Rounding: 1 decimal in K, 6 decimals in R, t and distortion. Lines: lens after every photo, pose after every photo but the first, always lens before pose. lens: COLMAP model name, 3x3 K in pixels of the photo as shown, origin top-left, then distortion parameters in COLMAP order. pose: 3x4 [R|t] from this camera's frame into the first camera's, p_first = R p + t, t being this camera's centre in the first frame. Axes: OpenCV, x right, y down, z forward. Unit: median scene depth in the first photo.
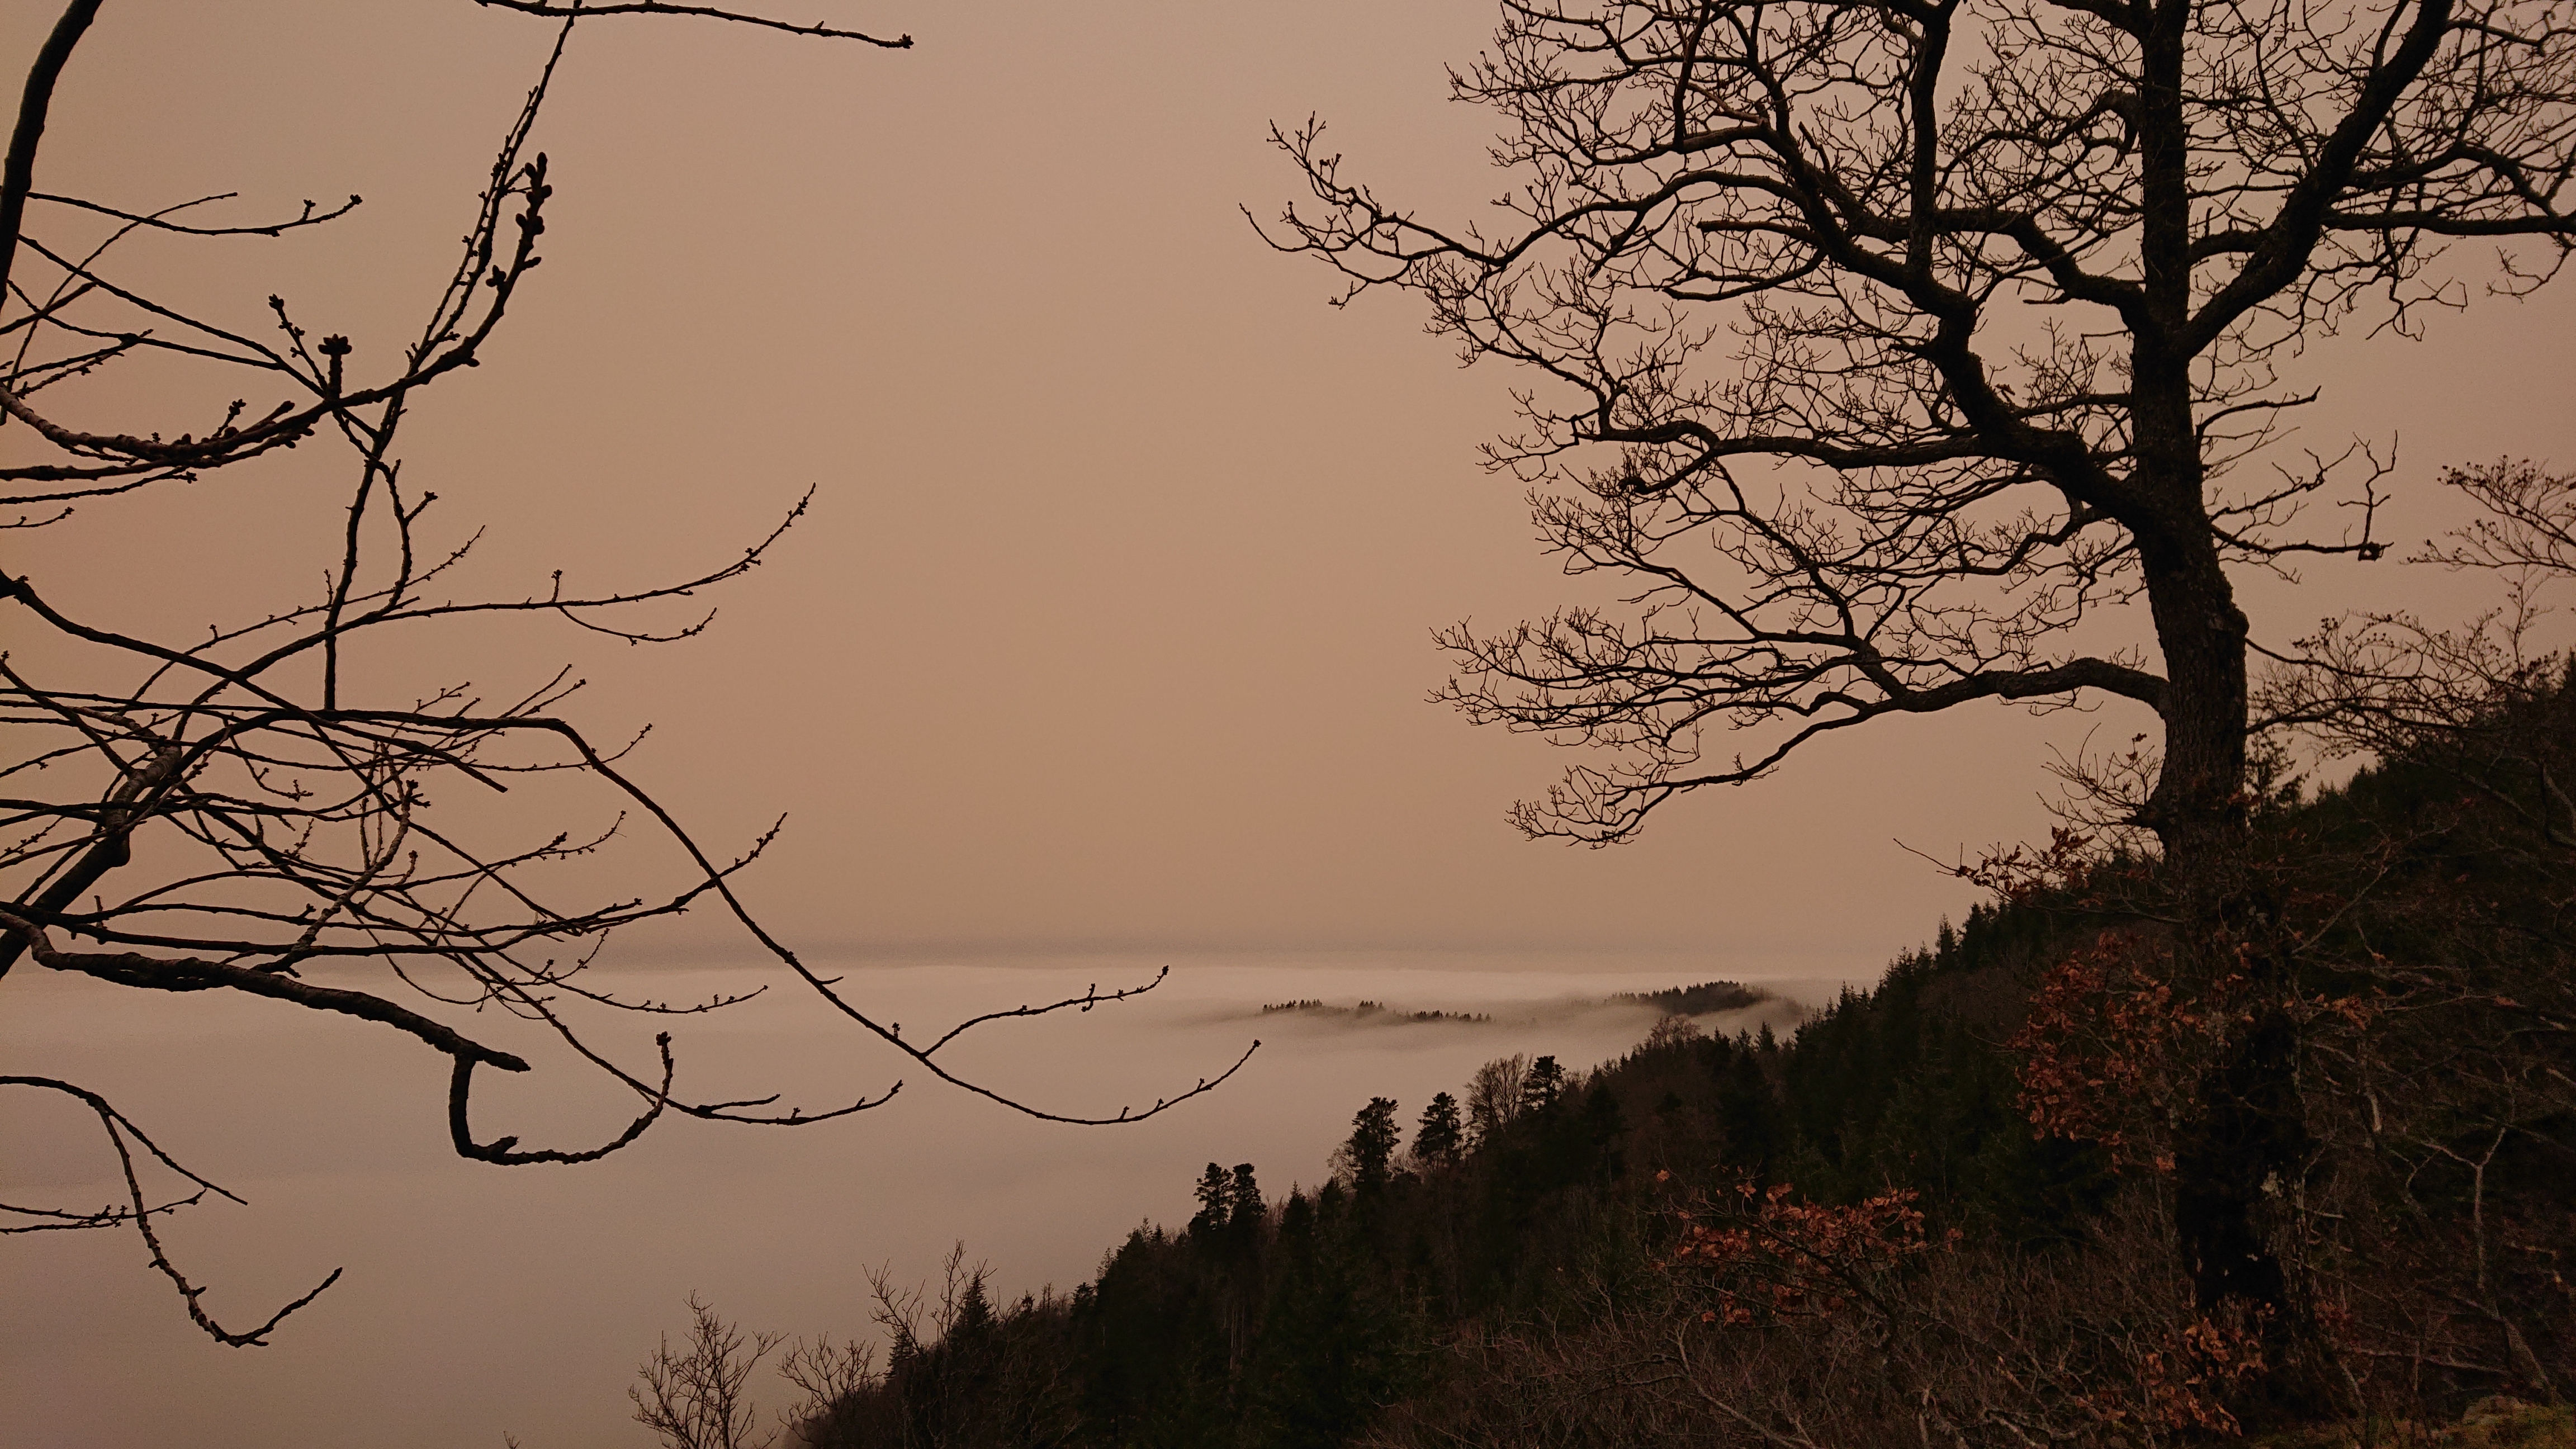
lens RADIAL K [[1710.1, 0, 1277.4], [0, 1710.1, 708.2], [0, 0, 1]] dist [0.202306, -0.312172]
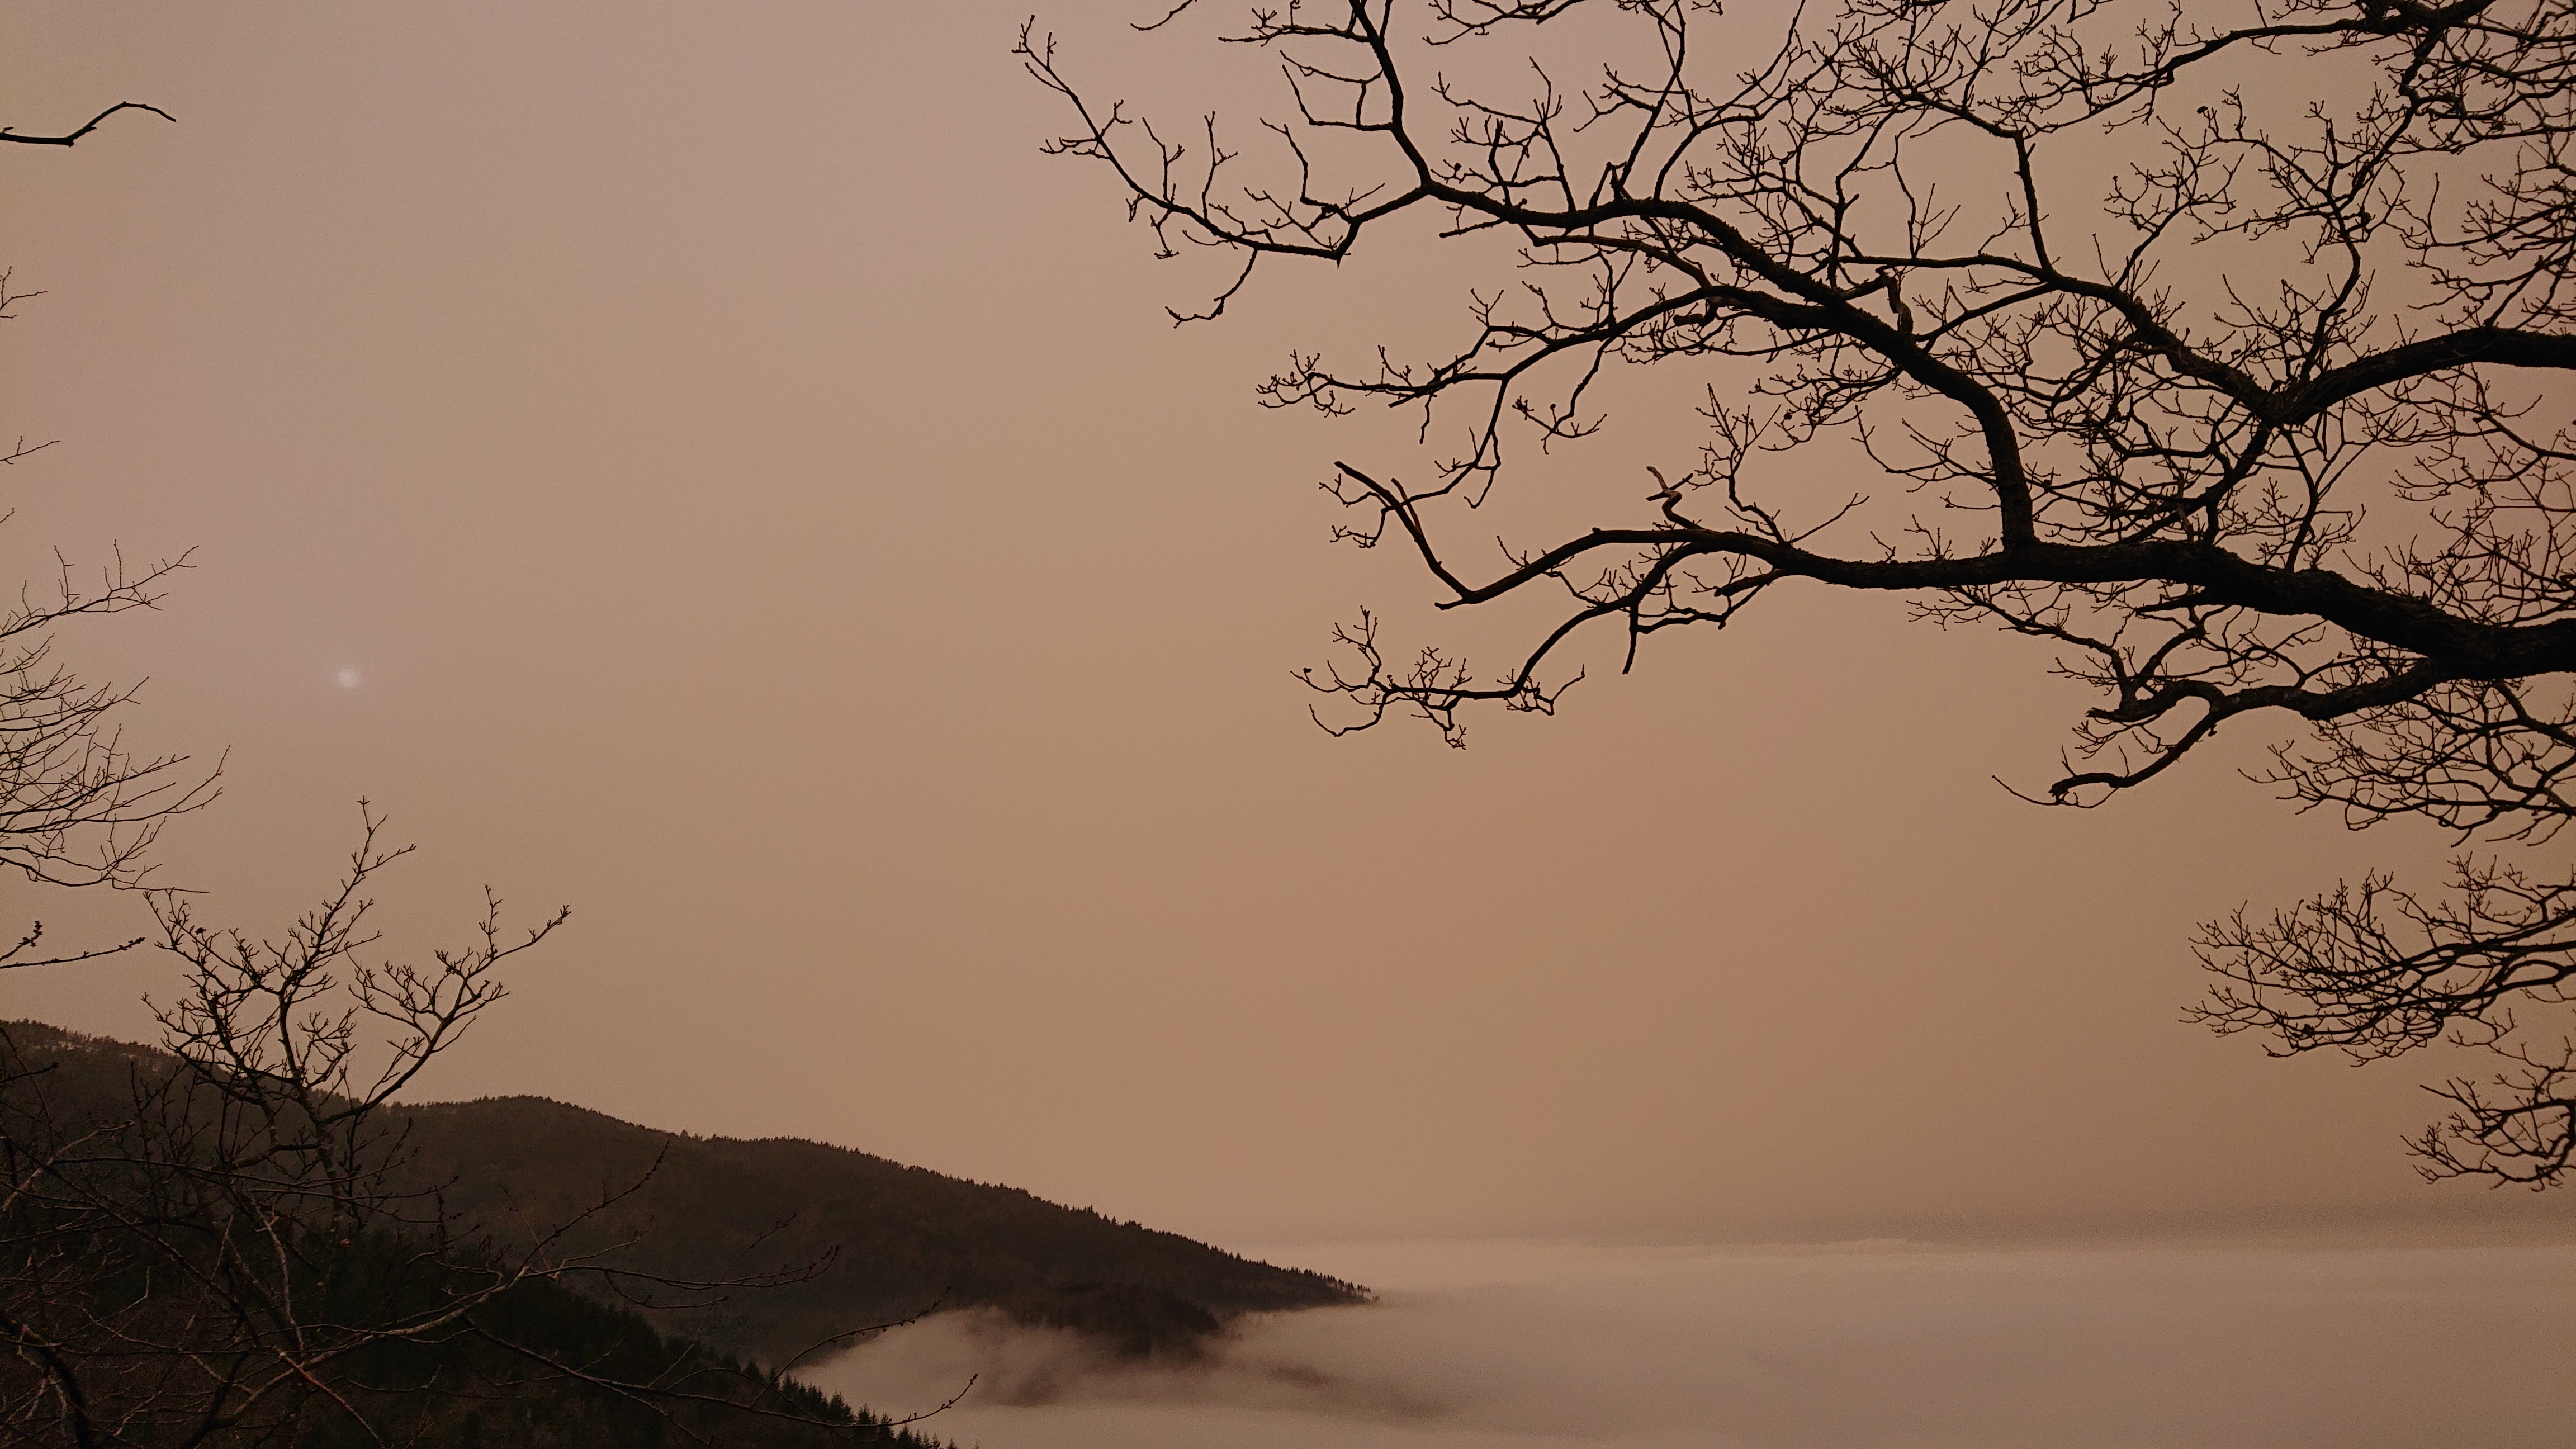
lens RADIAL K [[1701.2, 0, 1275.5], [0, 1701.2, 707.2], [0, 0, 1]] dist [0.209079, -0.319247]
pose [[0.668206, -0.231700, -0.706977, 0.424898], [0.126353, 0.971806, -0.199070, -0.037202], [0.733169, 0.043691, 0.678642, 0.121047]]
